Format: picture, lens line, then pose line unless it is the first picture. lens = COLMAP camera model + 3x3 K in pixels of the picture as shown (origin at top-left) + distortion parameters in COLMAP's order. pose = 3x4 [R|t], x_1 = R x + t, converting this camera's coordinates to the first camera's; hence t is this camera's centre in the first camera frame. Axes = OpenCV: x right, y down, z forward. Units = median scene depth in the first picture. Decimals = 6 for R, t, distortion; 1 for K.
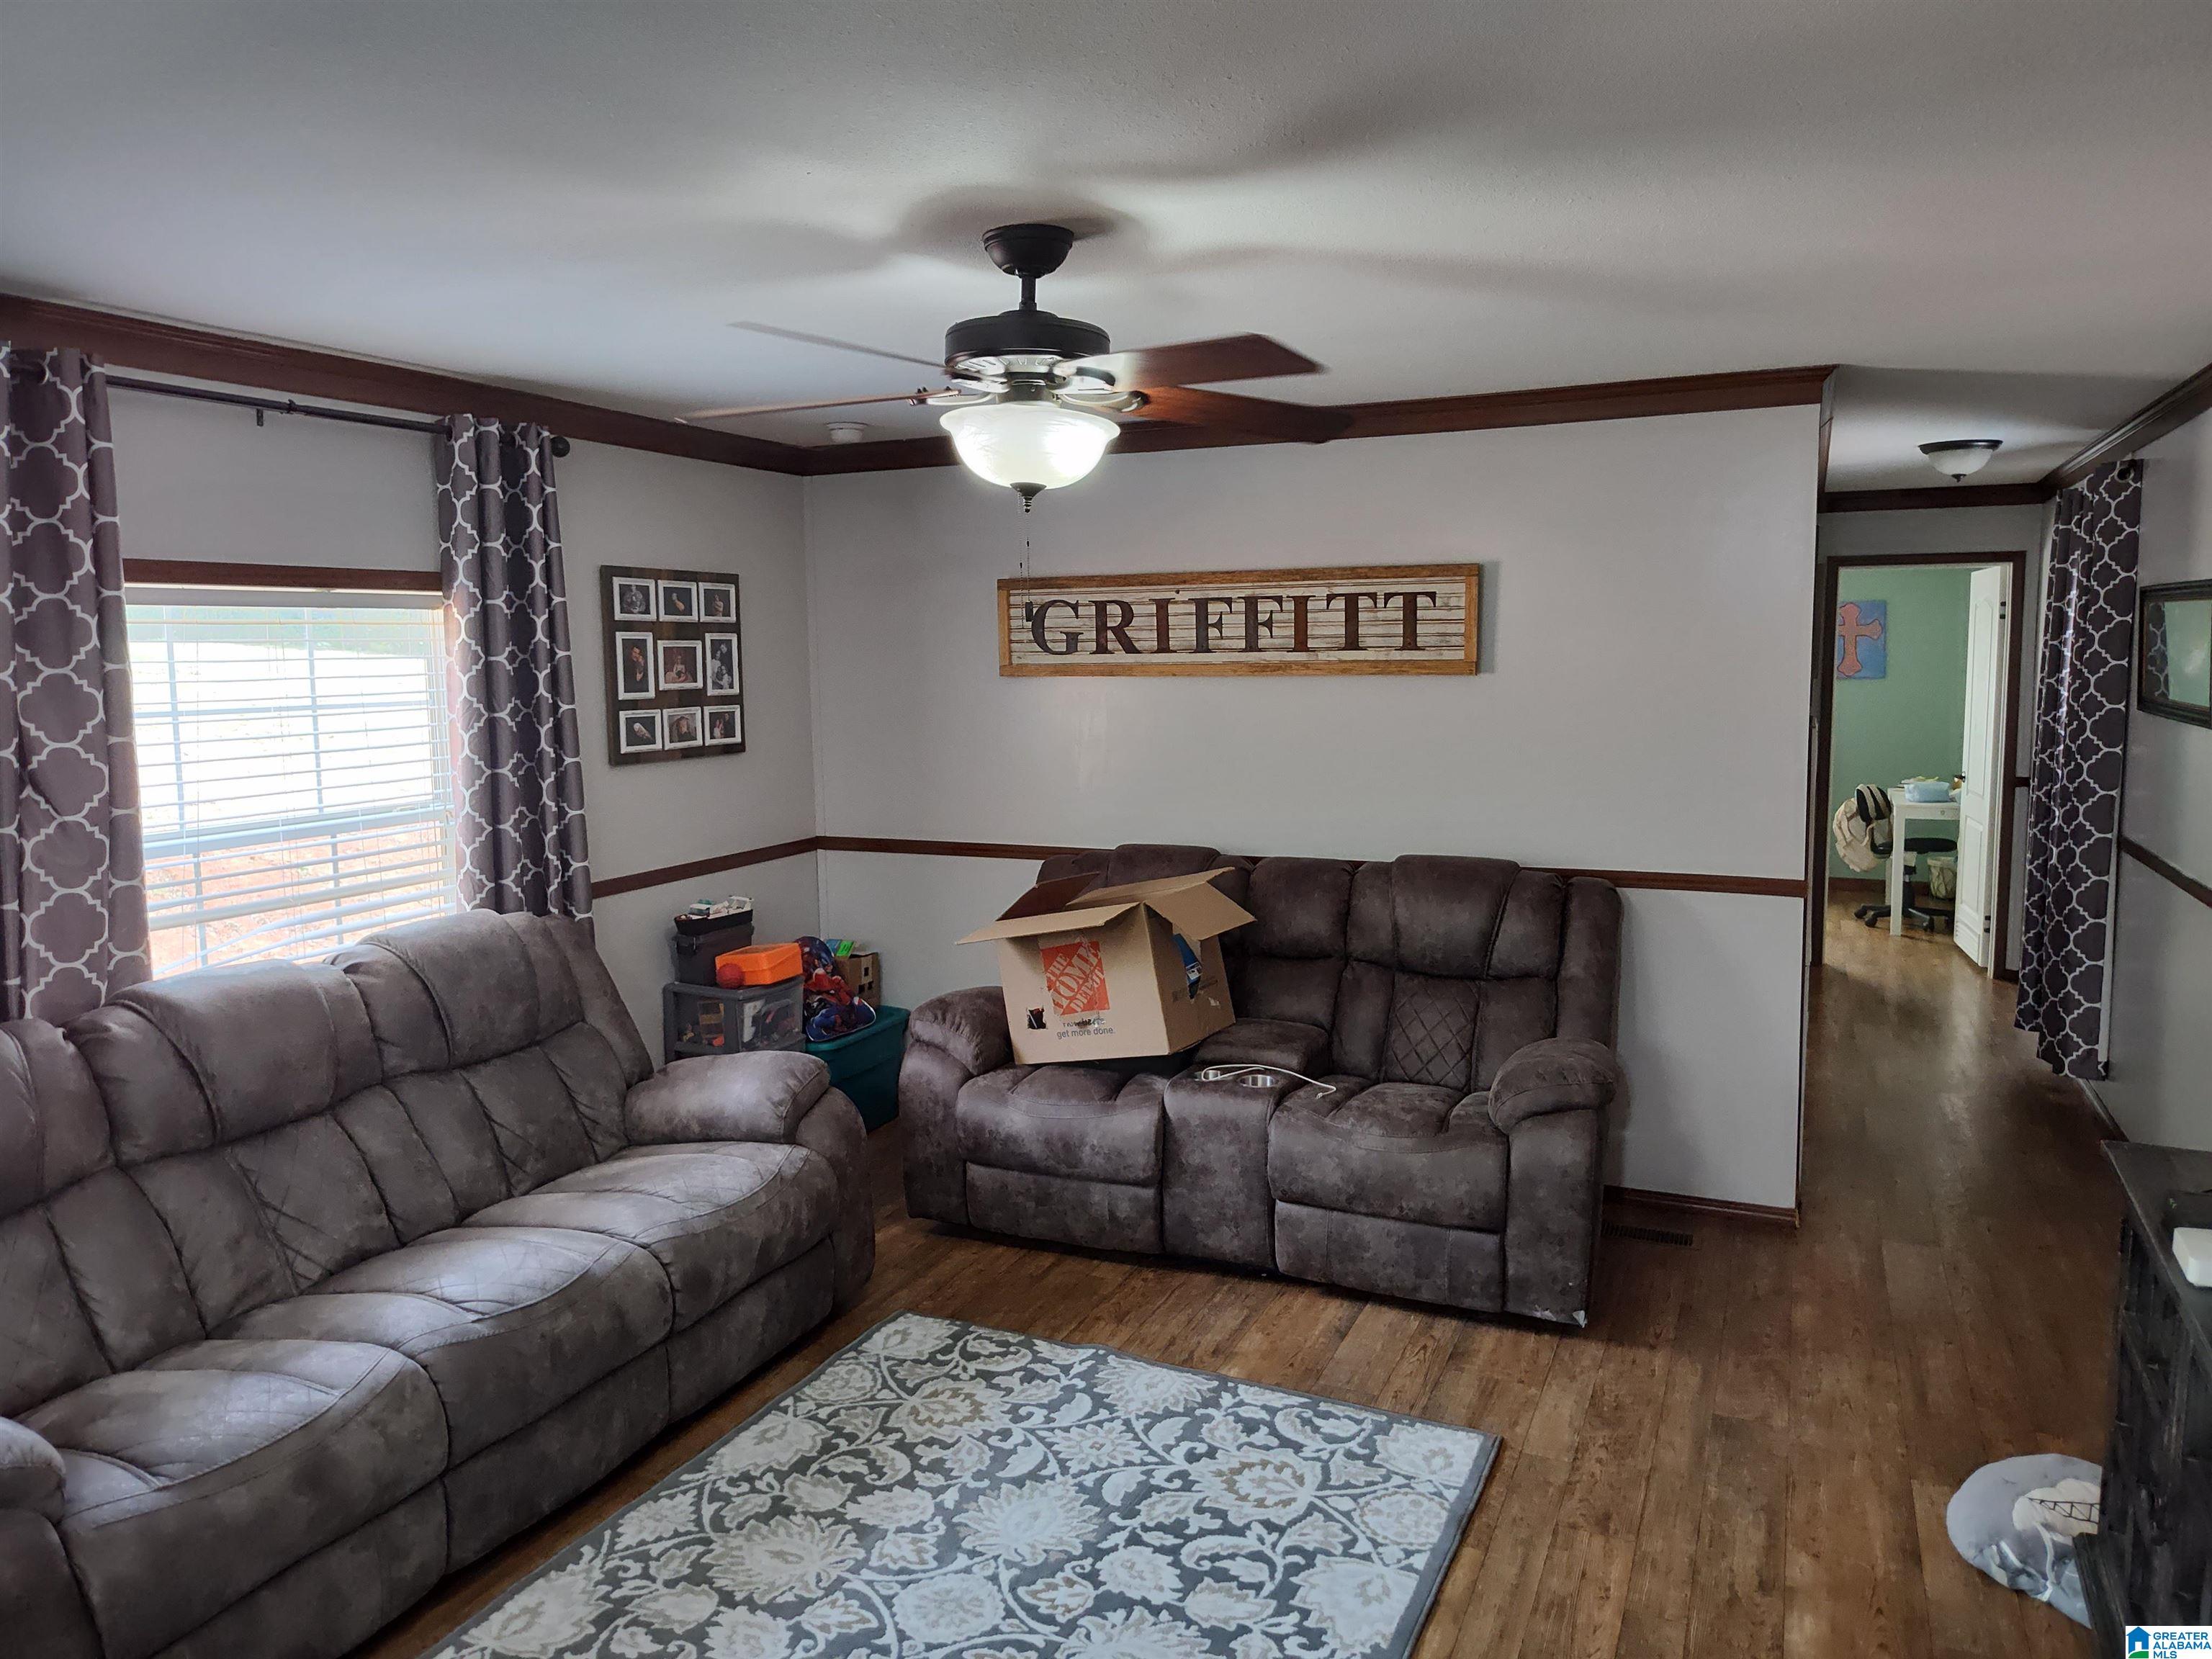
lens RADIAL K [[1552.2, 0, 1081.2], [0, 1552.2, 789.9], [0, 0, 1]] dist [0.048072, -0.051670]
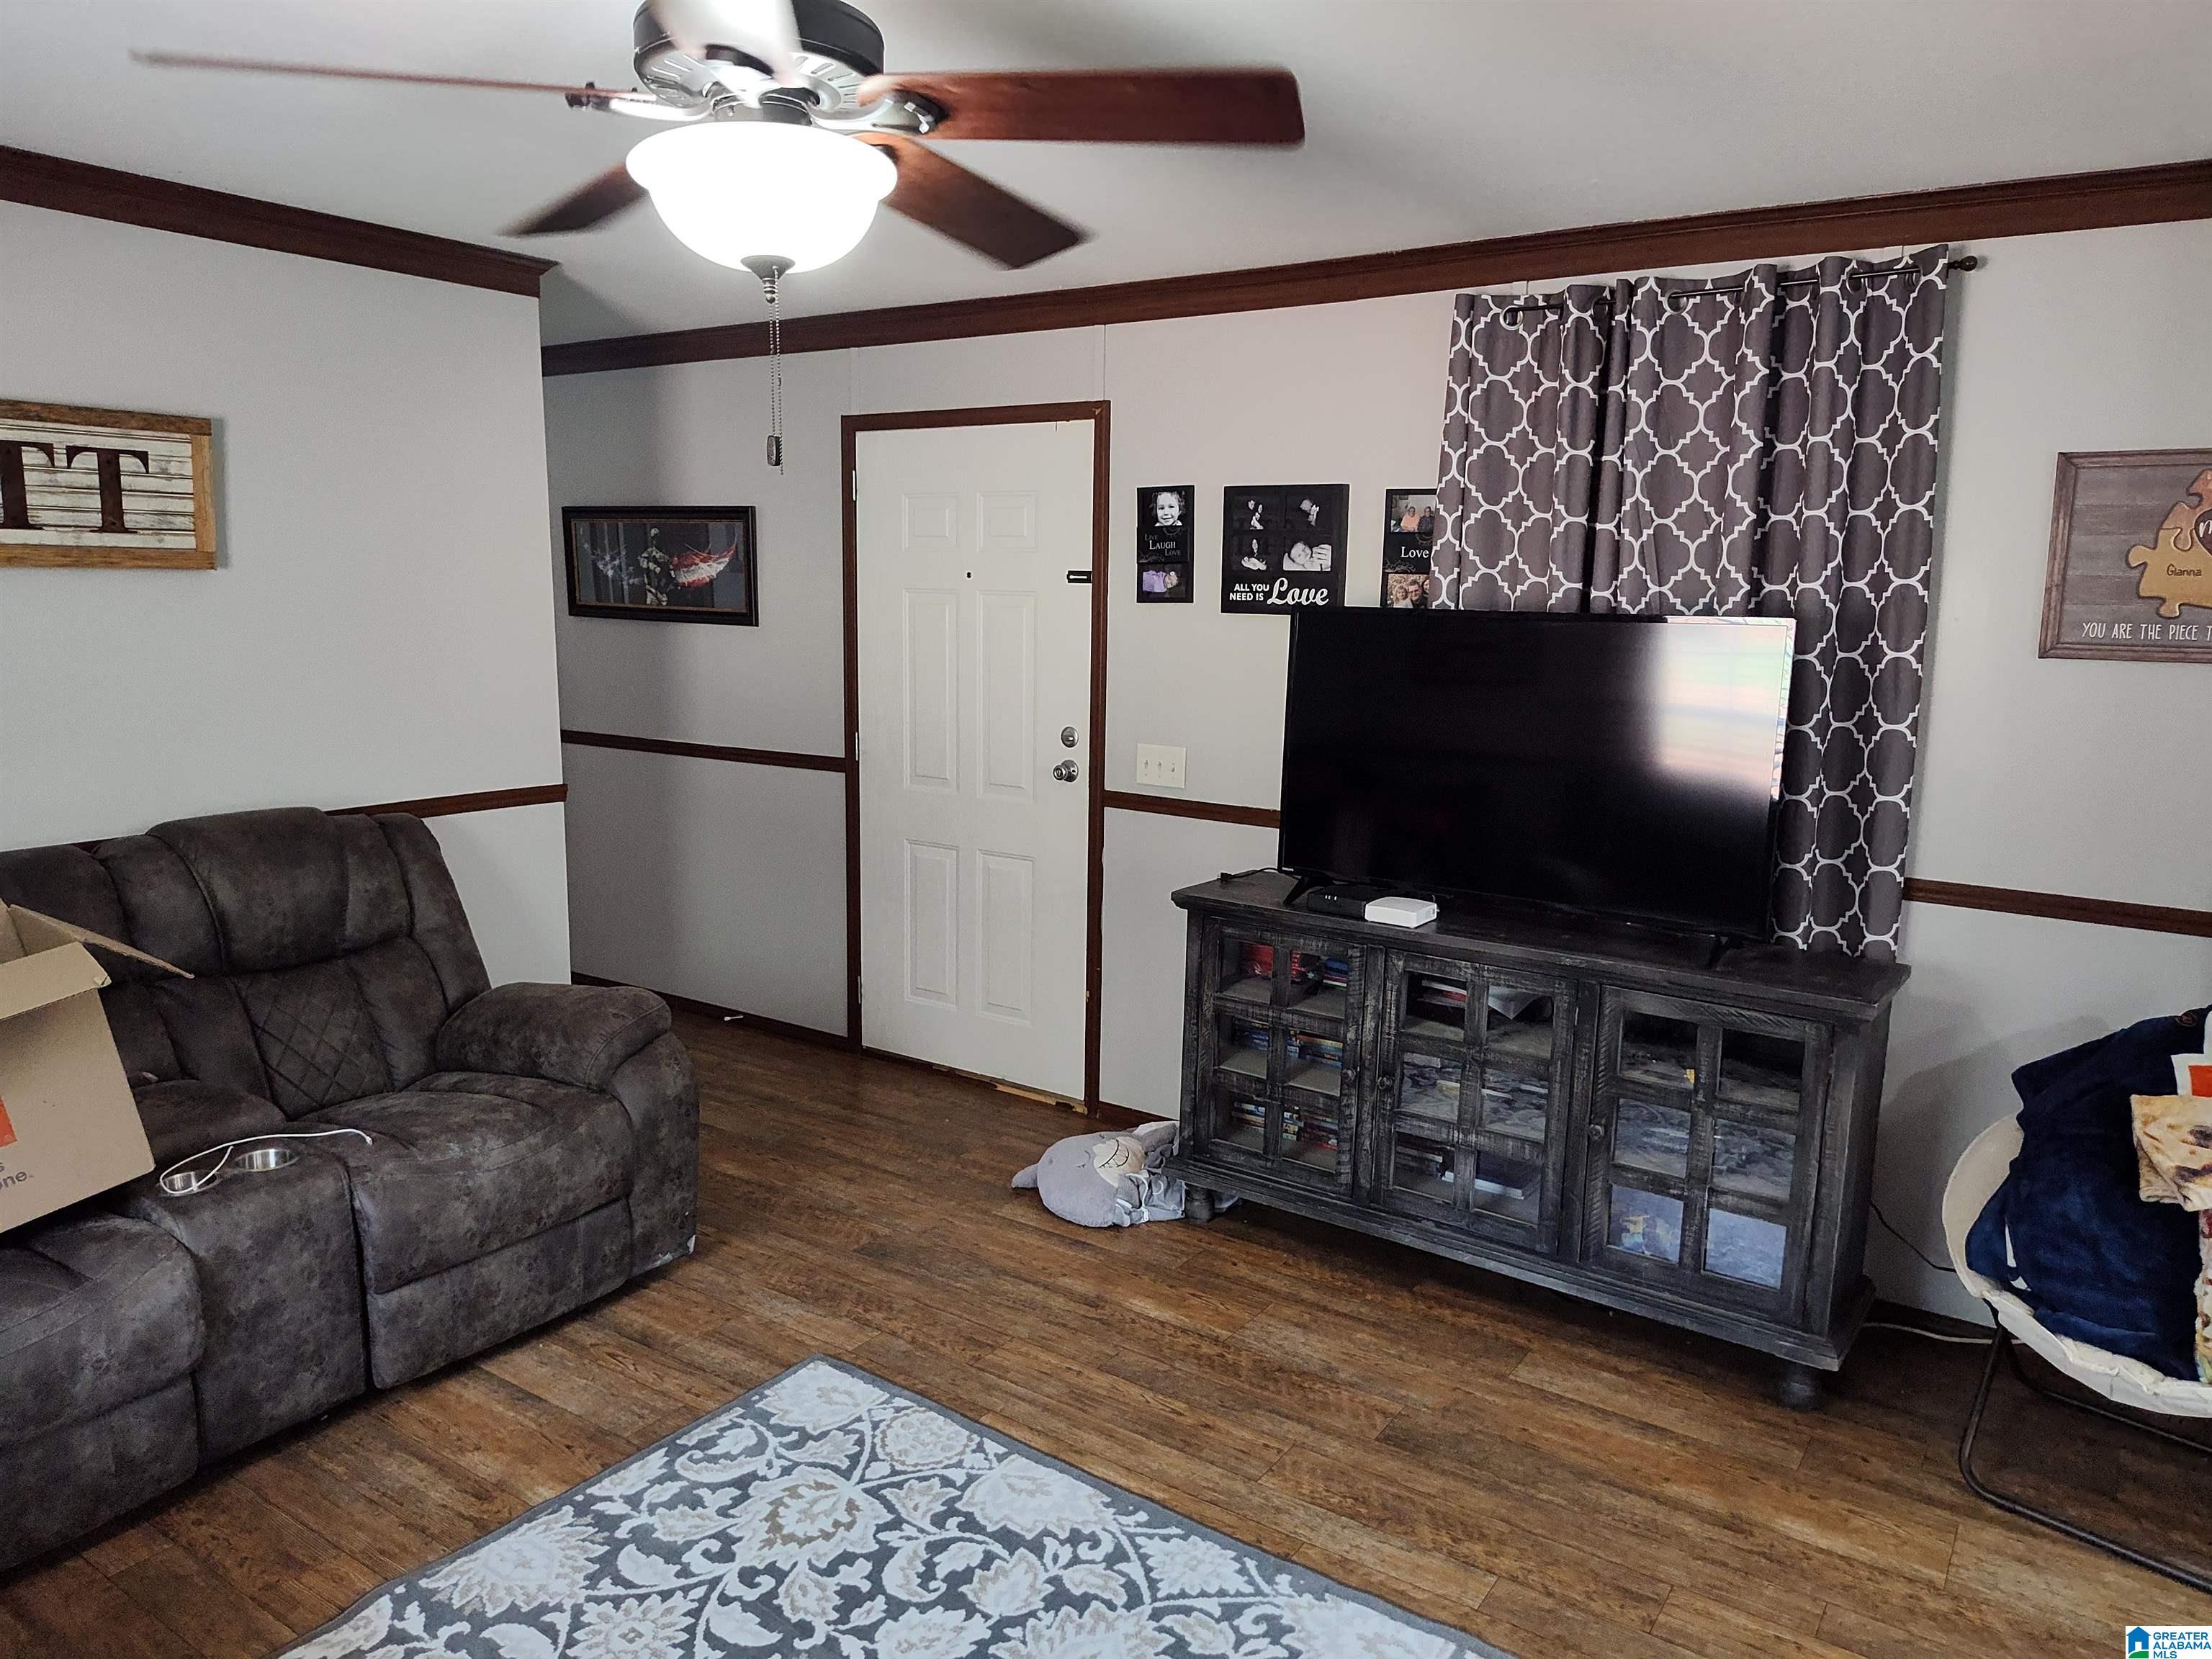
lens RADIAL K [[1552.2, 0, 1118.5], [0, 1552.2, 806.0], [0, 0, 1]] dist [0.048072, -0.051670]
pose [[0.145728, -0.123984, 0.981525, -0.531454], [0.078100, 0.990462, 0.113517, -0.016163], [-0.986237, 0.060114, 0.154021, 0.562745]]
